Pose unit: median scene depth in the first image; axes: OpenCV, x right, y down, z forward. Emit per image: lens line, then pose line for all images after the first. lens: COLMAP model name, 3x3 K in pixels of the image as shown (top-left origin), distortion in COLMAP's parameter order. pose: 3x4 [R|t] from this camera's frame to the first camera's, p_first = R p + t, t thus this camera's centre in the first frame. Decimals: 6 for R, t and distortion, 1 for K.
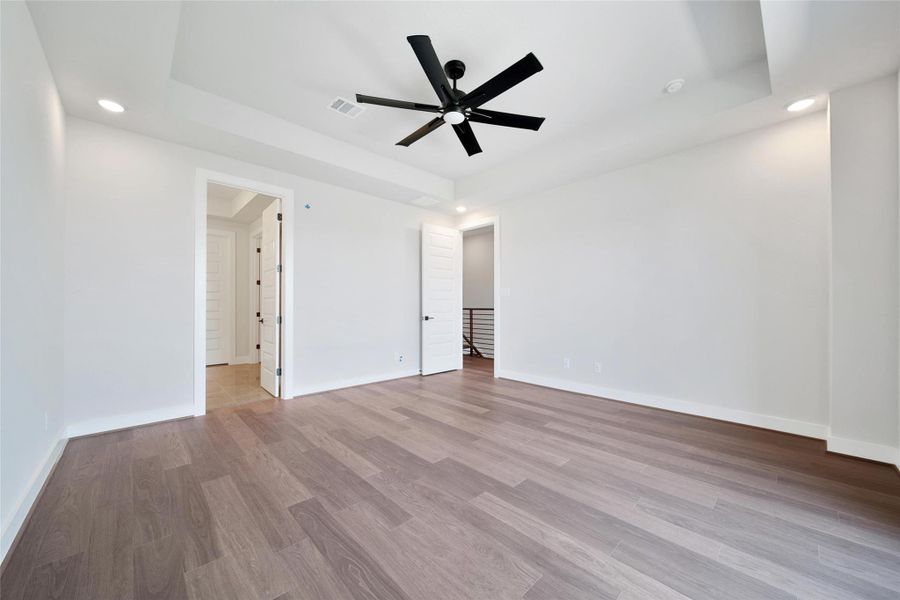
lens RADIAL K [[330.1, 0, 455.2], [0, 330.1, 296.7], [0, 0, 1]] dist [-0.000456, -0.000252]
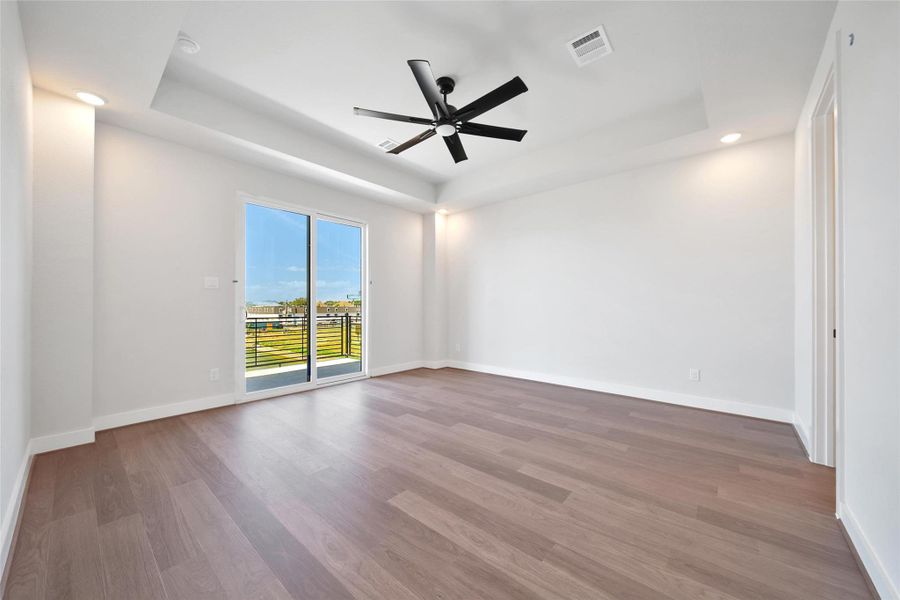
lens RADIAL K [[330.1, 0, 455.2], [0, 330.1, 296.7], [0, 0, 1]] dist [-0.000456, -0.000252]
pose [[-0.996584, -0.001282, -0.082580, 0.056525], [0.002662, 0.998862, -0.047630, 0.051250], [0.082547, -0.047687, -0.995446, 2.080848]]
